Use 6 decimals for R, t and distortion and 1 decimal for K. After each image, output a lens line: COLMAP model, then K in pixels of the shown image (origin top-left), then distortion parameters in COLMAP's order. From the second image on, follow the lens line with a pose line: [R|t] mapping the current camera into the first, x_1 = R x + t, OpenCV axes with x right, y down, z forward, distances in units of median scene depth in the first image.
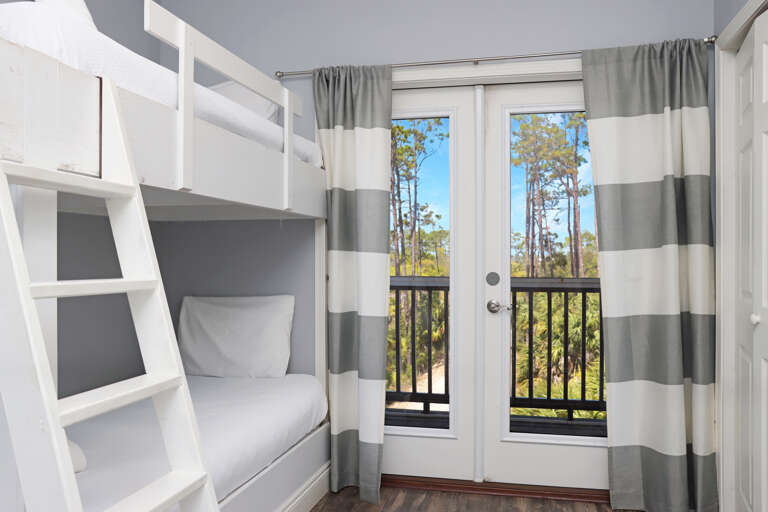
lens RADIAL K [[634.0, 0, 399.8], [0, 634.0, 253.9], [0, 0, 1]] dist [-0.176882, 0.230481]
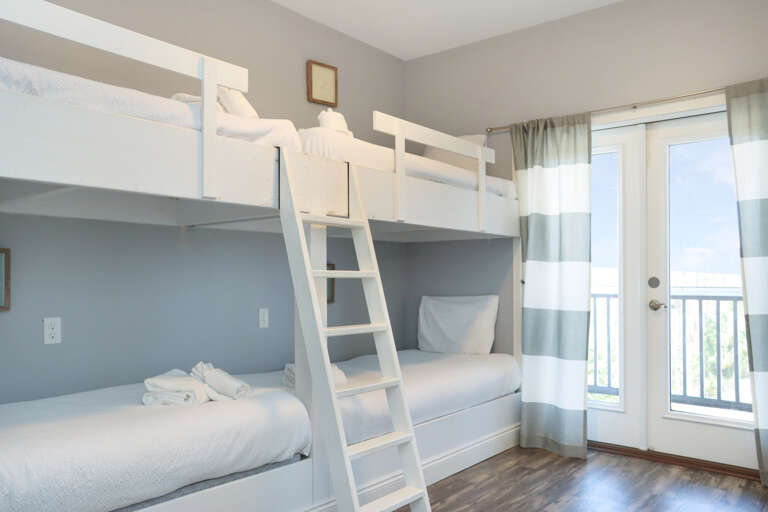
lens RADIAL K [[621.7, 0, 386.1], [0, 621.7, 279.4], [0, 0, 1]] dist [-0.045574, 0.008087]
pose [[0.895079, -0.001786, -0.445904, 0.231048], [0.004144, 0.999982, 0.004313, 0.028599], [0.445888, -0.005708, 0.895071, -0.322319]]
